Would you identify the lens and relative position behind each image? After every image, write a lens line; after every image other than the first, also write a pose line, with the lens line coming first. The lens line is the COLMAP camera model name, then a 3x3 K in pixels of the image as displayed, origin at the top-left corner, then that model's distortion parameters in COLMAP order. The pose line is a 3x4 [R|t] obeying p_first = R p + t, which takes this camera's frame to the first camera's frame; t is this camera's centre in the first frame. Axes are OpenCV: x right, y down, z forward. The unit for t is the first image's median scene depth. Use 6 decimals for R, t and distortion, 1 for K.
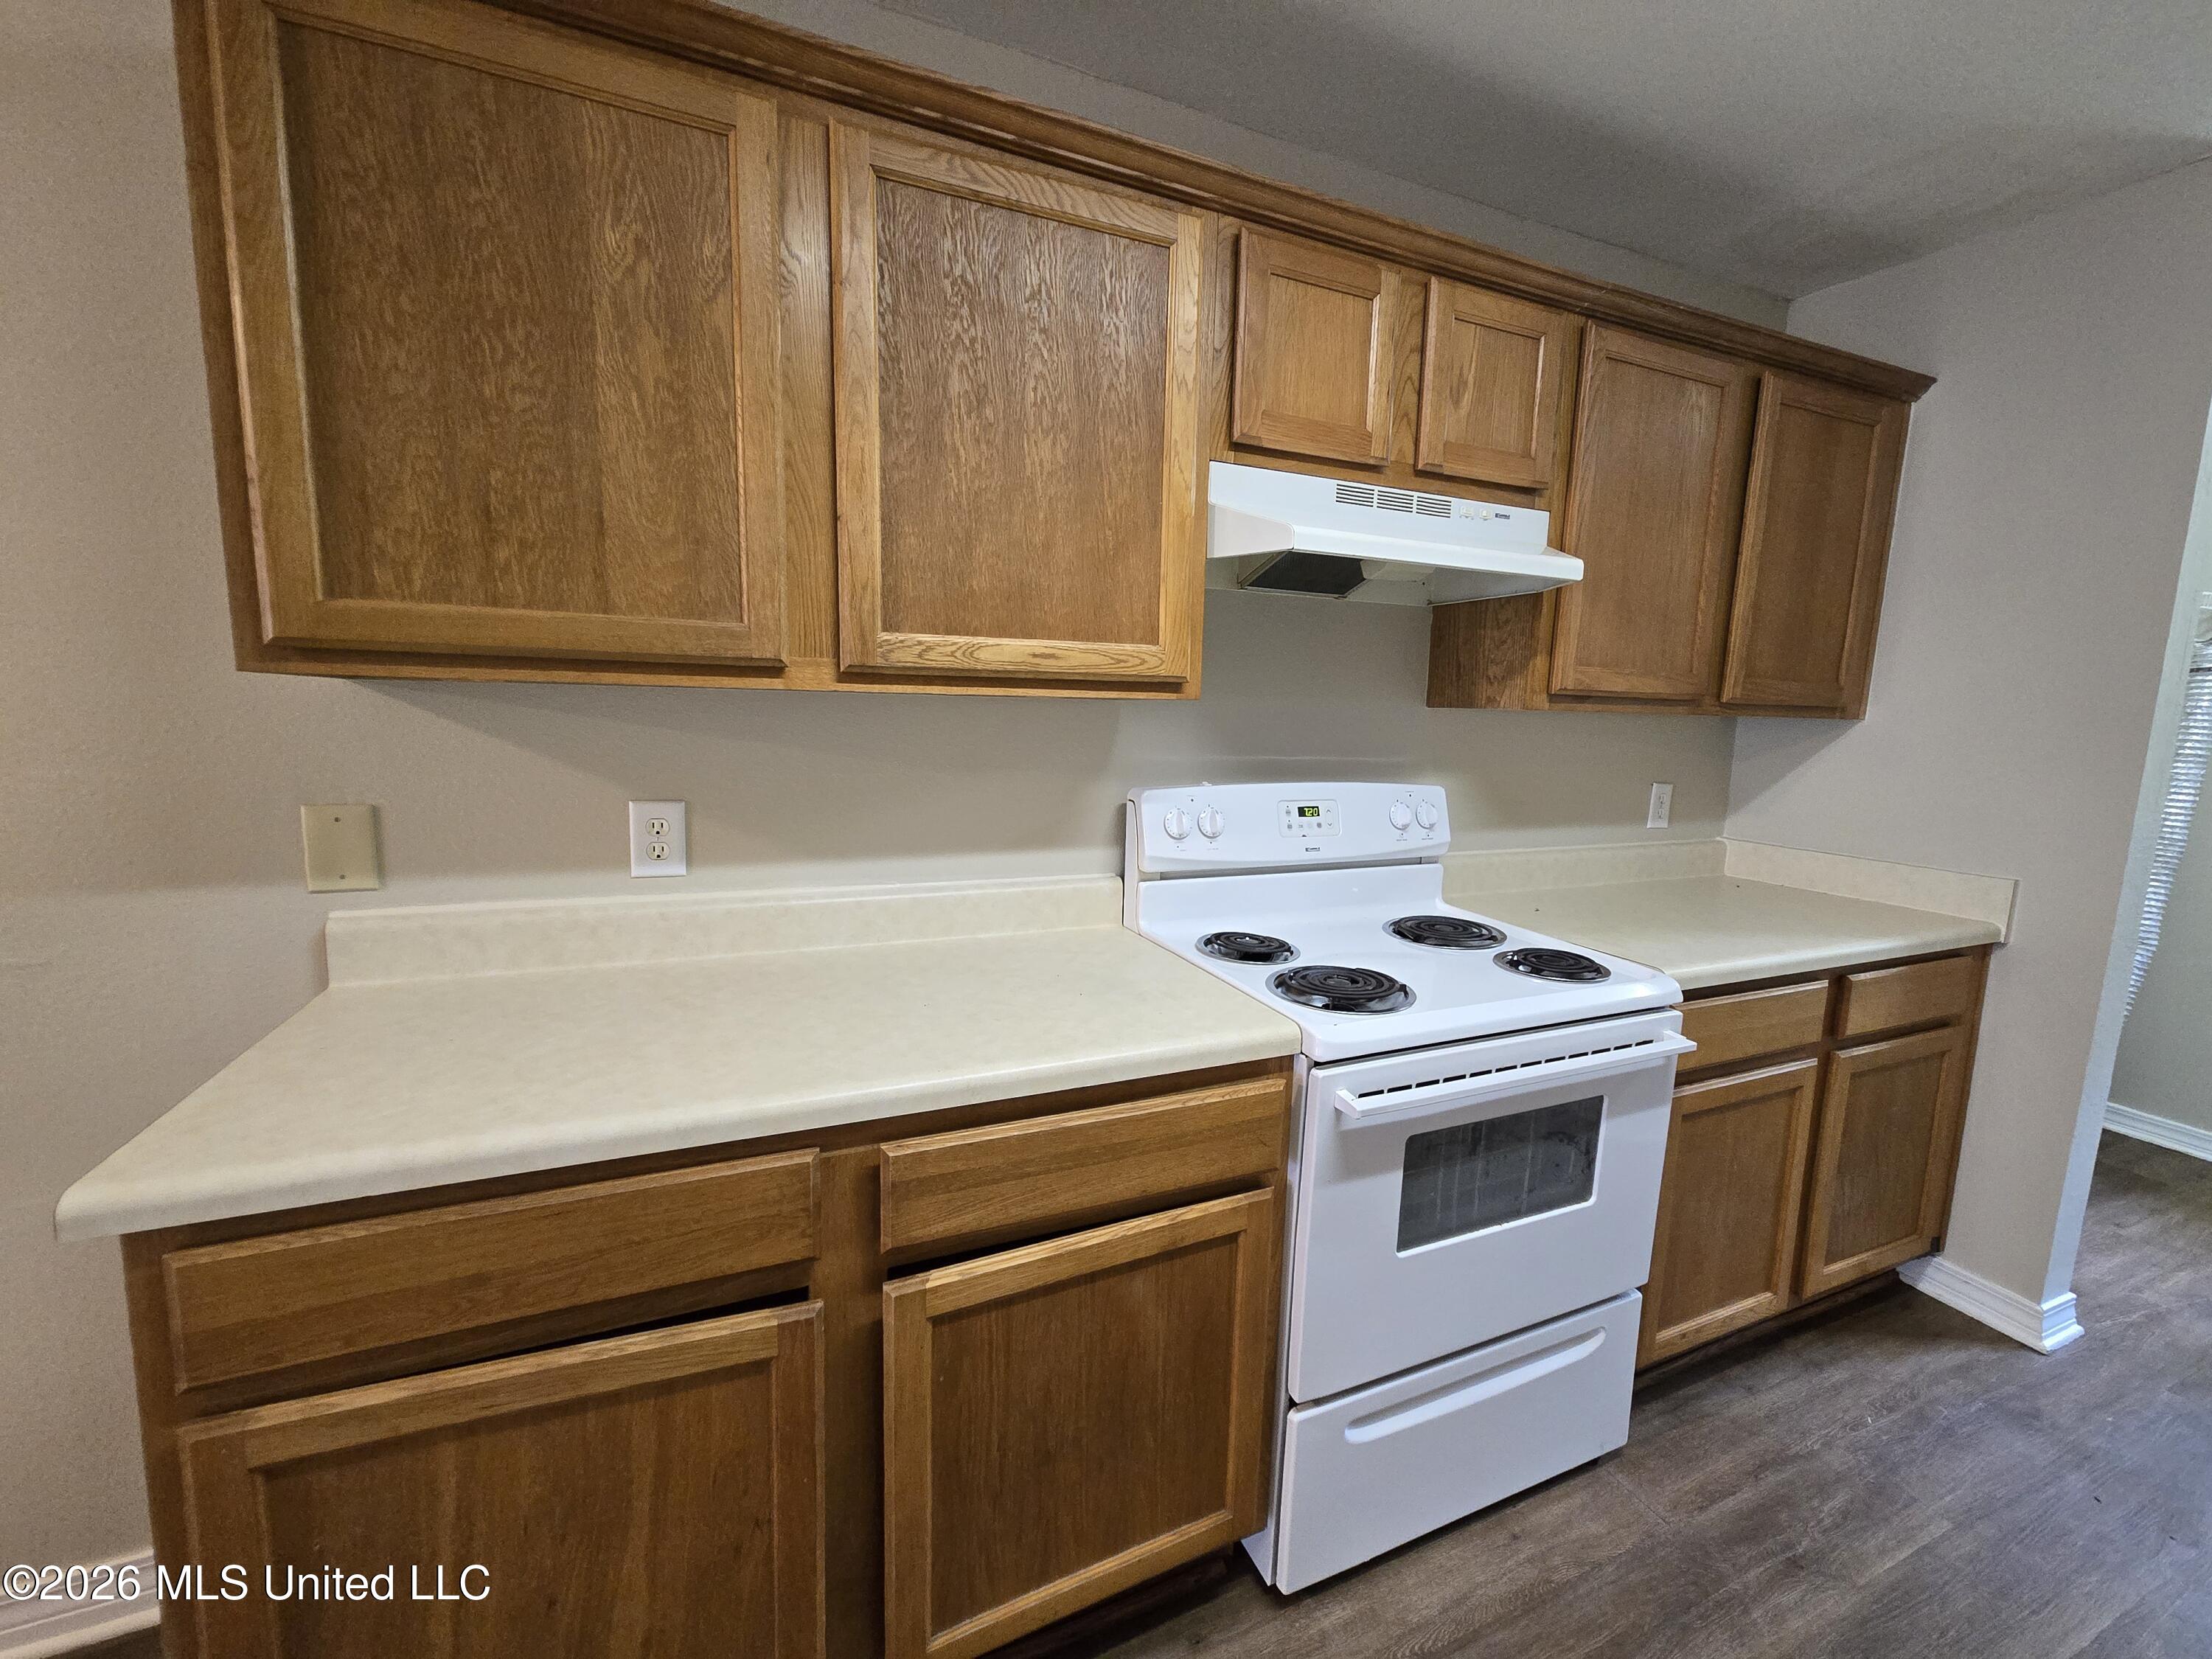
lens RADIAL K [[907.5, 0, 1106.0], [0, 907.5, 829.5], [0, 0, 1]] dist [0.002210, 0.000606]
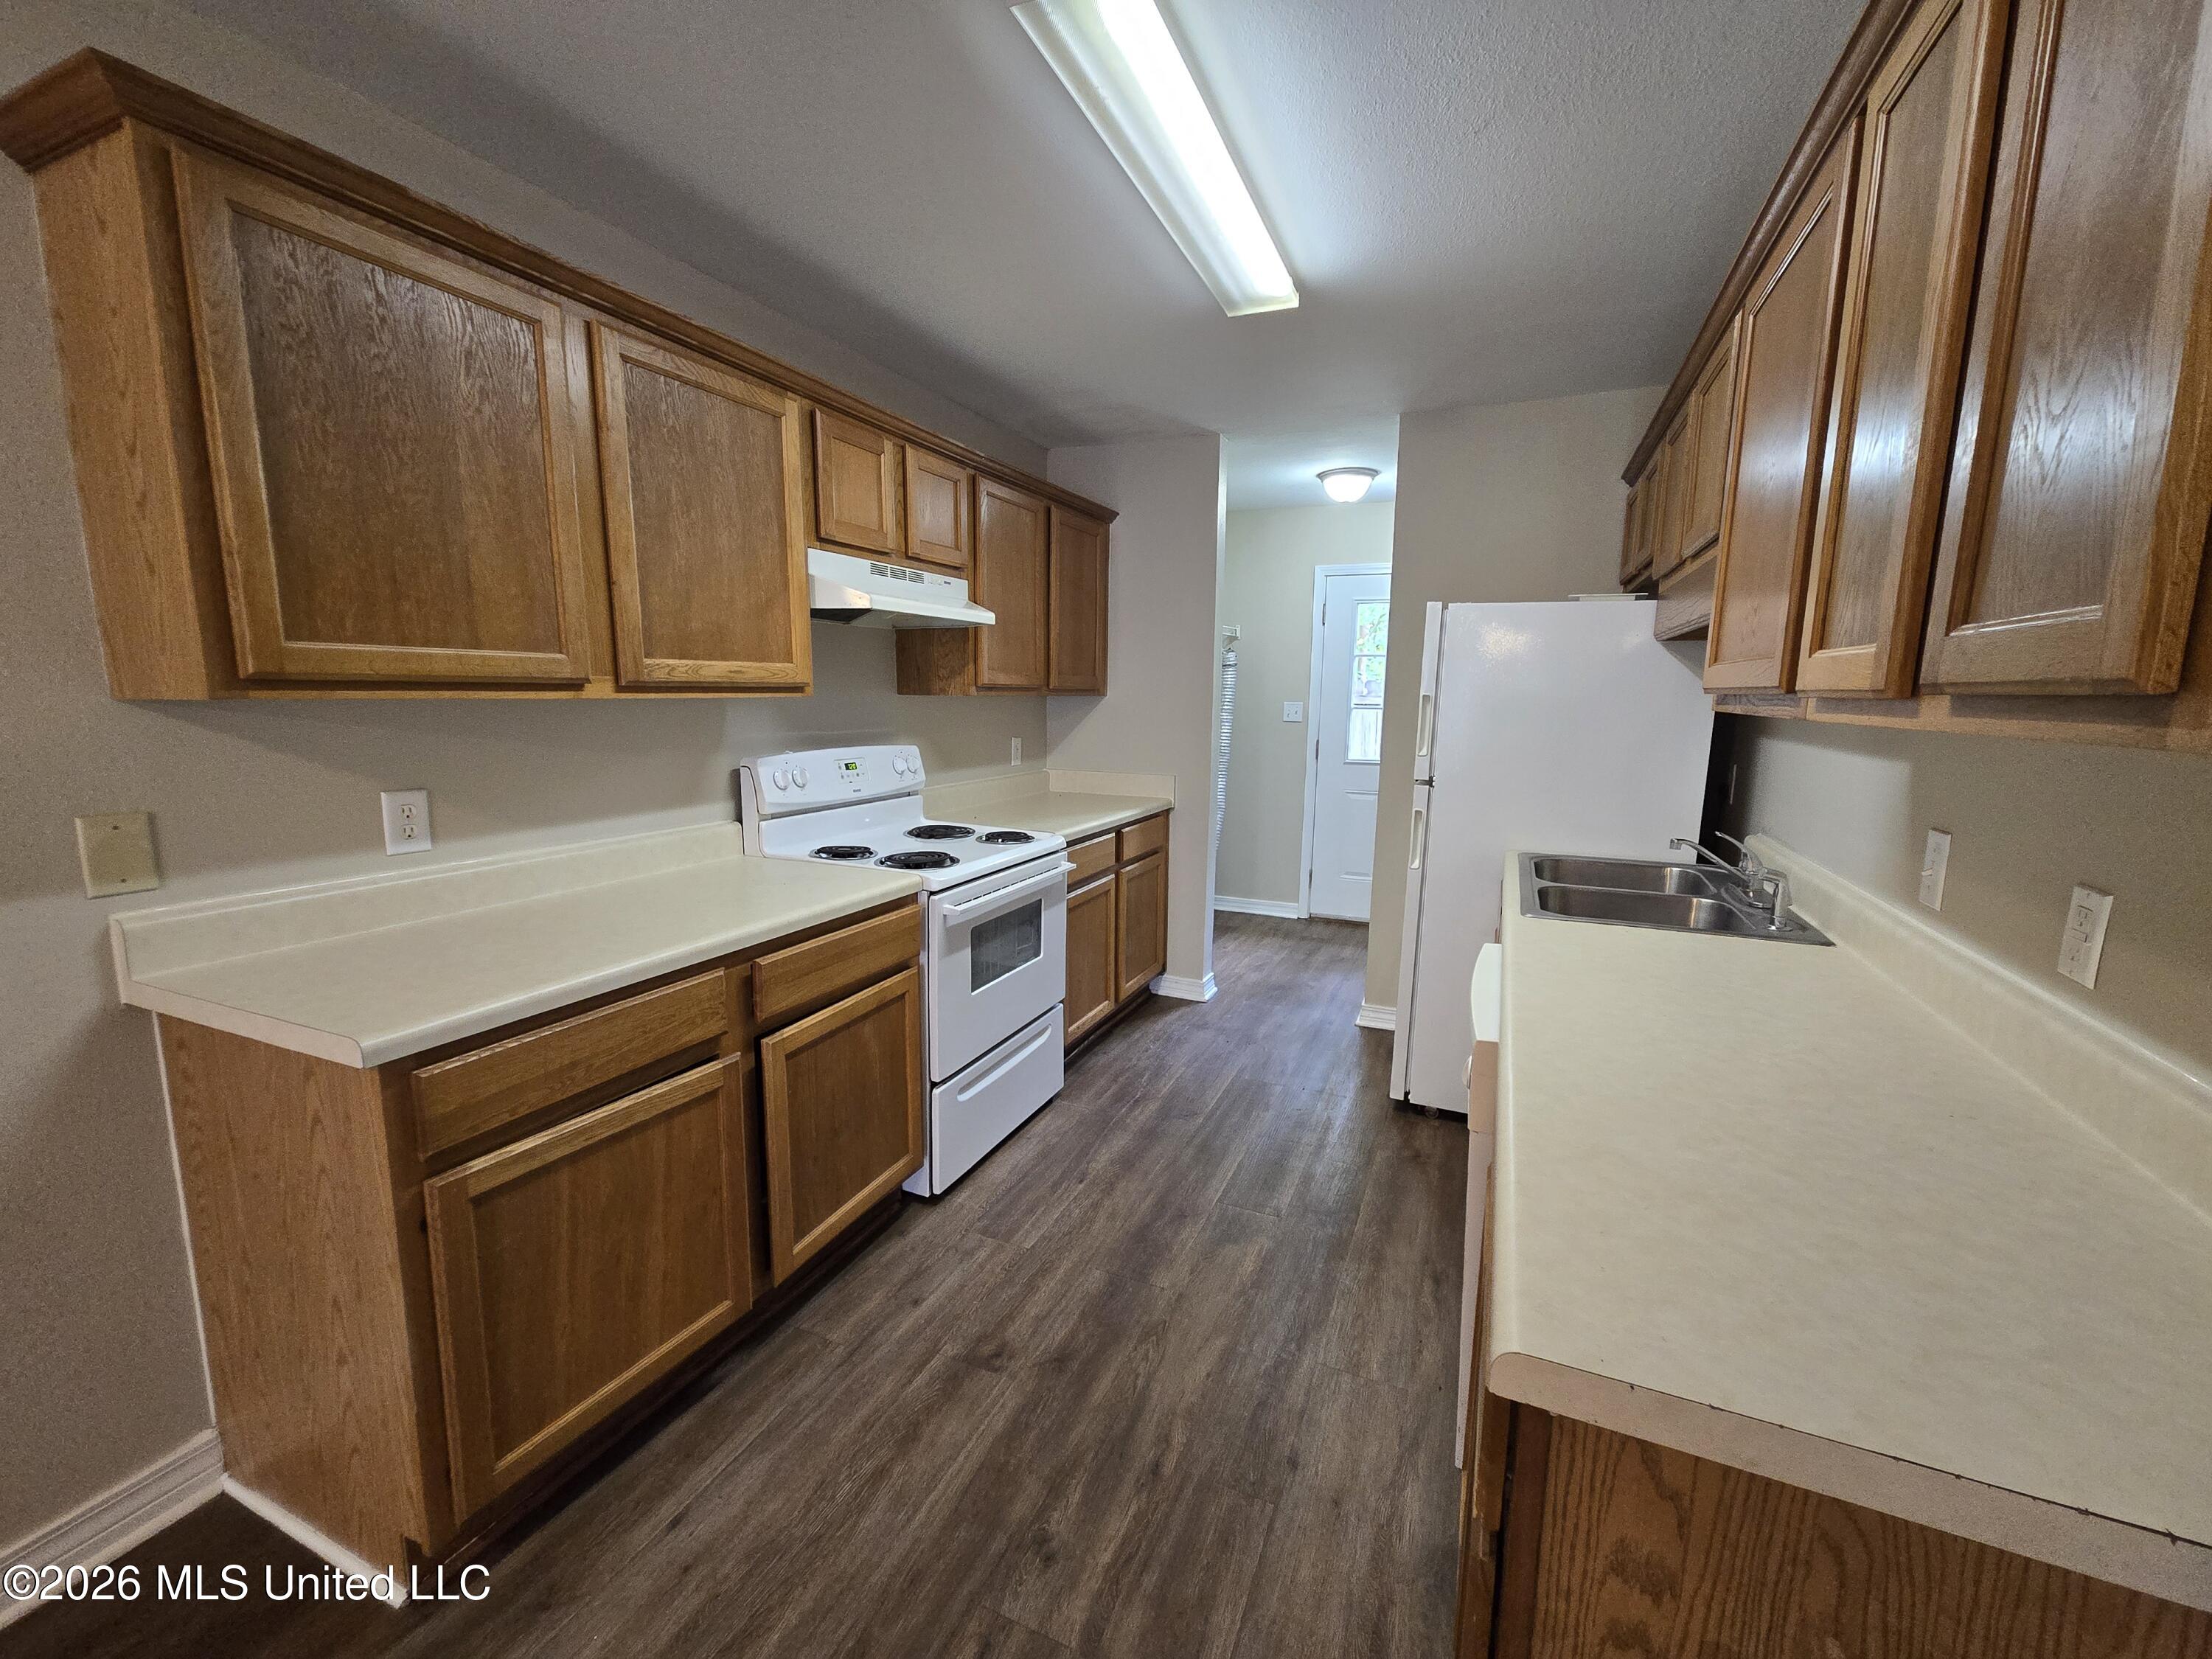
lens RADIAL K [[907.5, 0, 1106.0], [0, 907.5, 829.5], [0, 0, 1]] dist [0.002210, 0.000606]
pose [[0.741351, -0.120073, 0.660288, -0.618924], [0.101157, 0.992617, 0.066930, 0.034428], [-0.663449, 0.017174, 0.748024, -0.544240]]
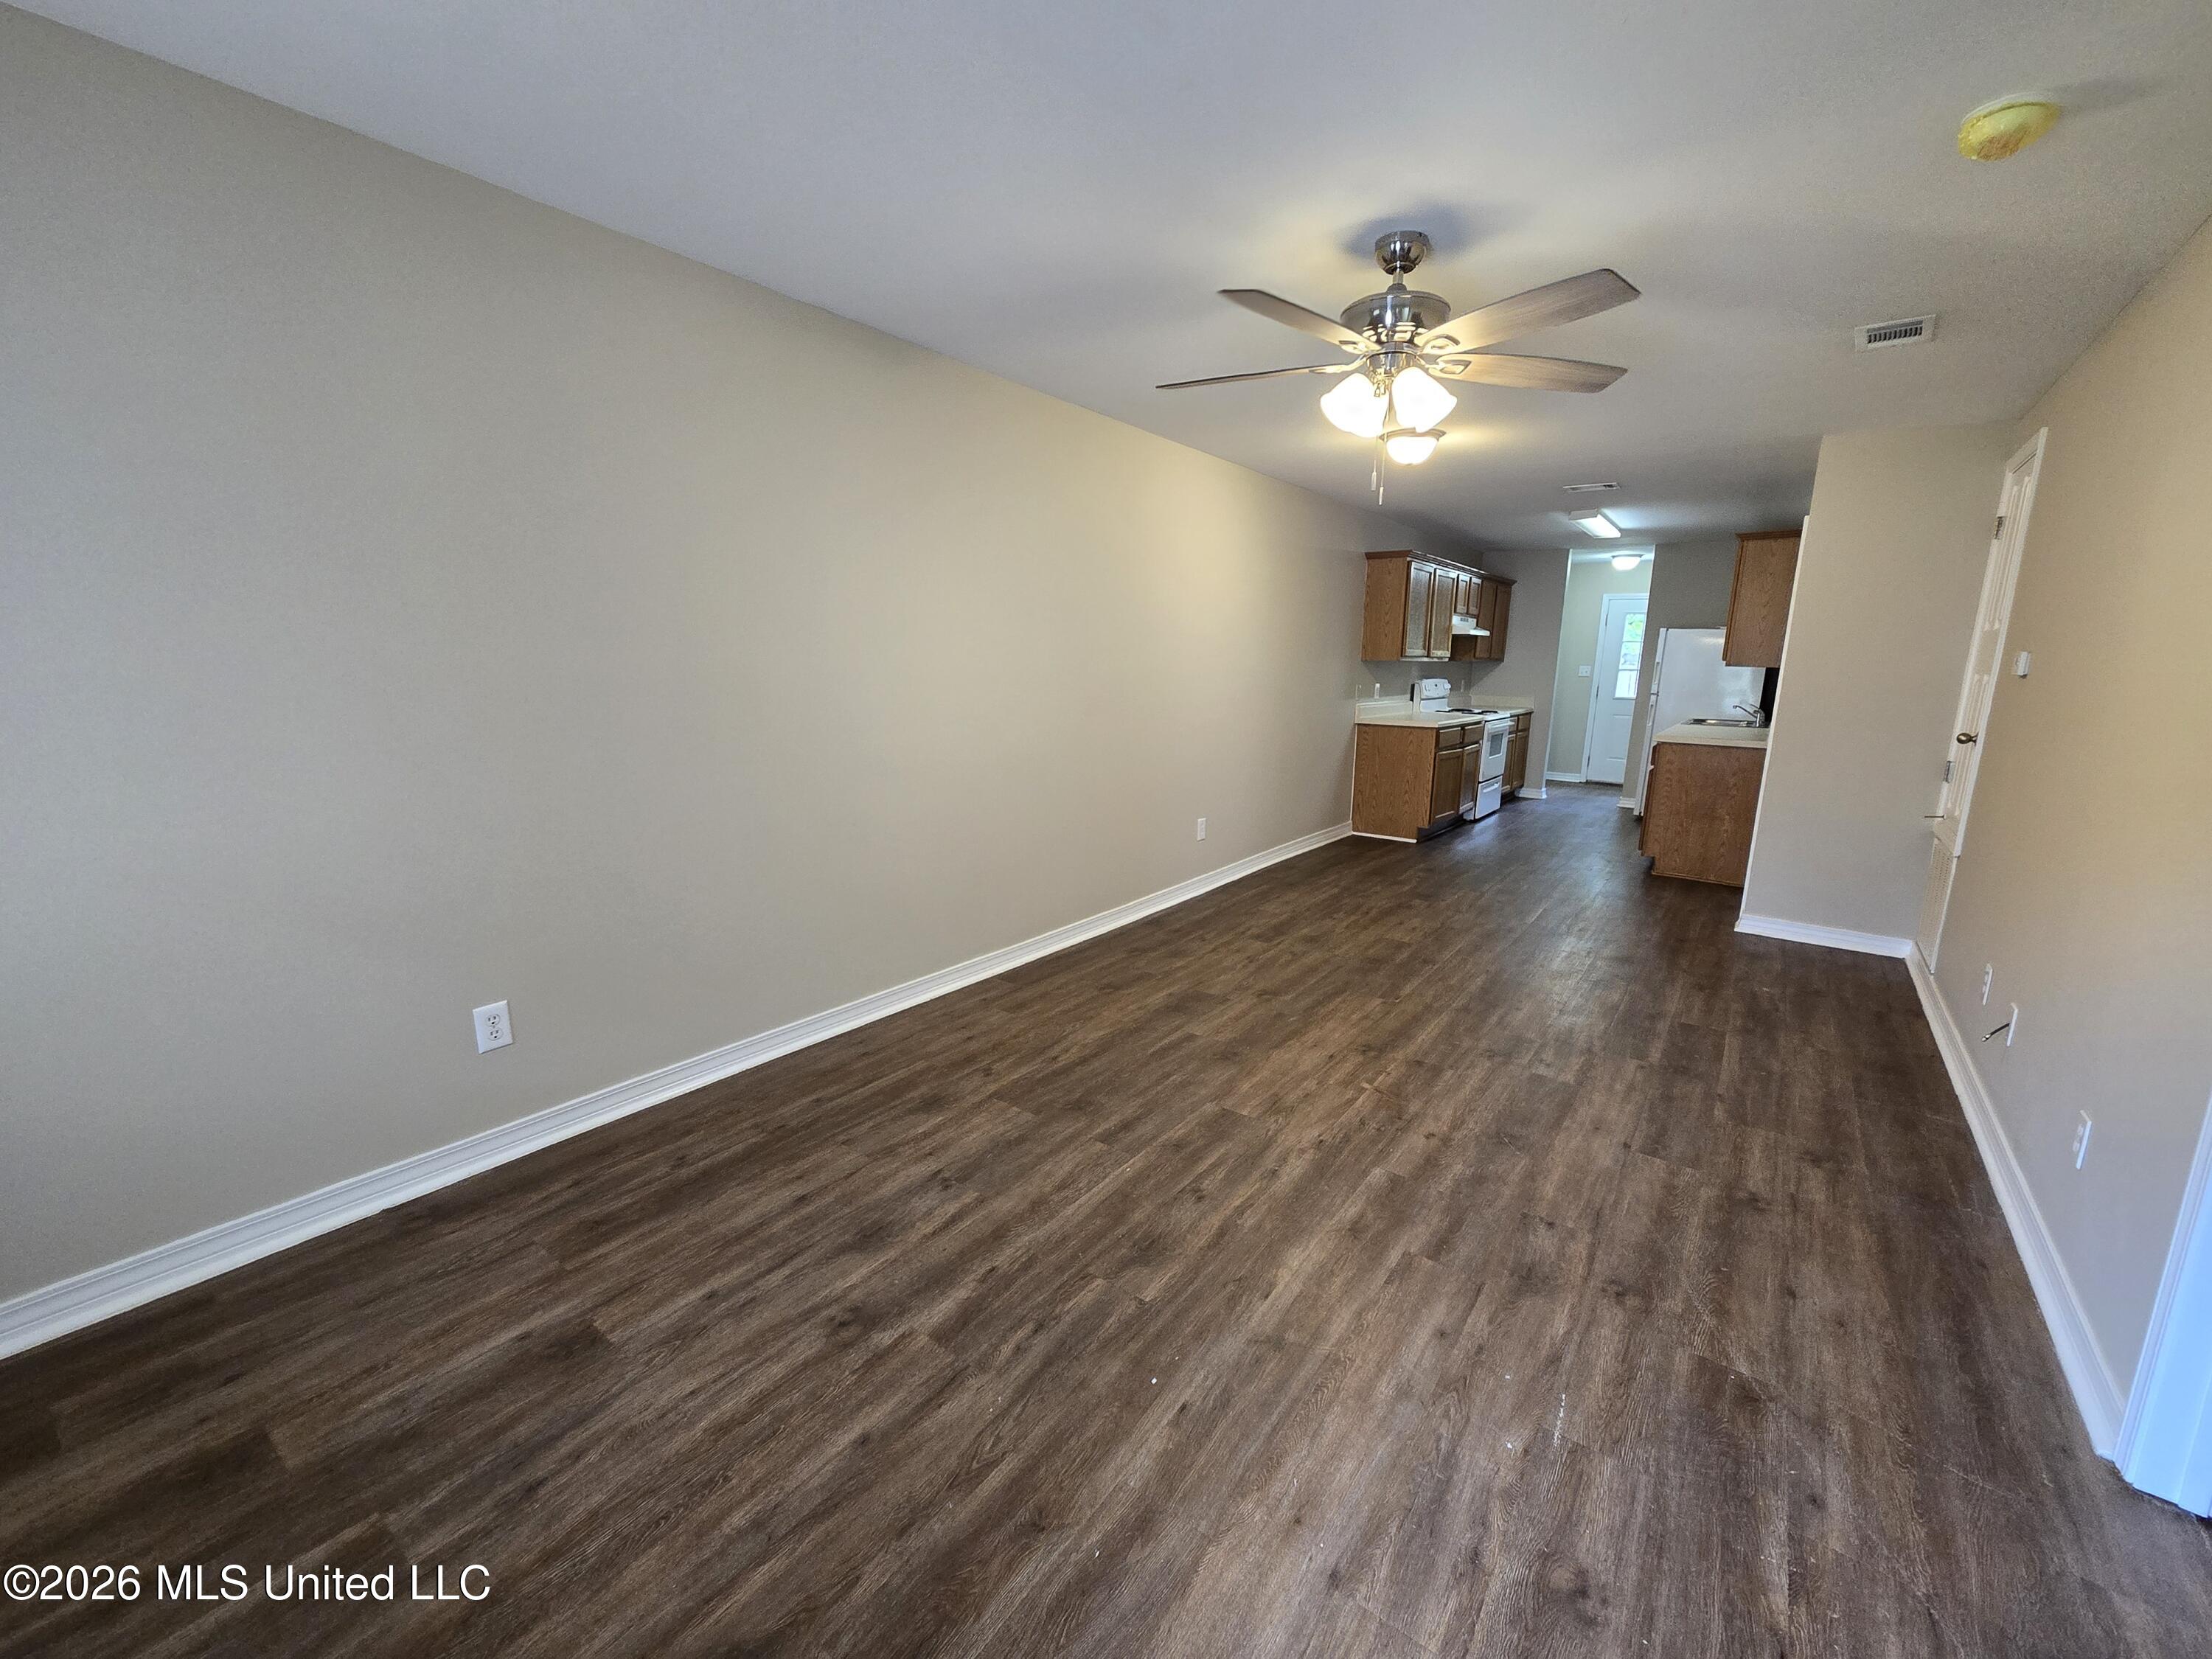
lens RADIAL K [[907.5, 0, 1106.0], [0, 907.5, 829.5], [0, 0, 1]] dist [0.002210, 0.000606]
pose [[0.871569, -0.101441, 0.479664, -4.353337], [0.064195, 0.993550, 0.093475, 0.207217], [-0.486052, -0.050678, 0.872459, -2.729242]]
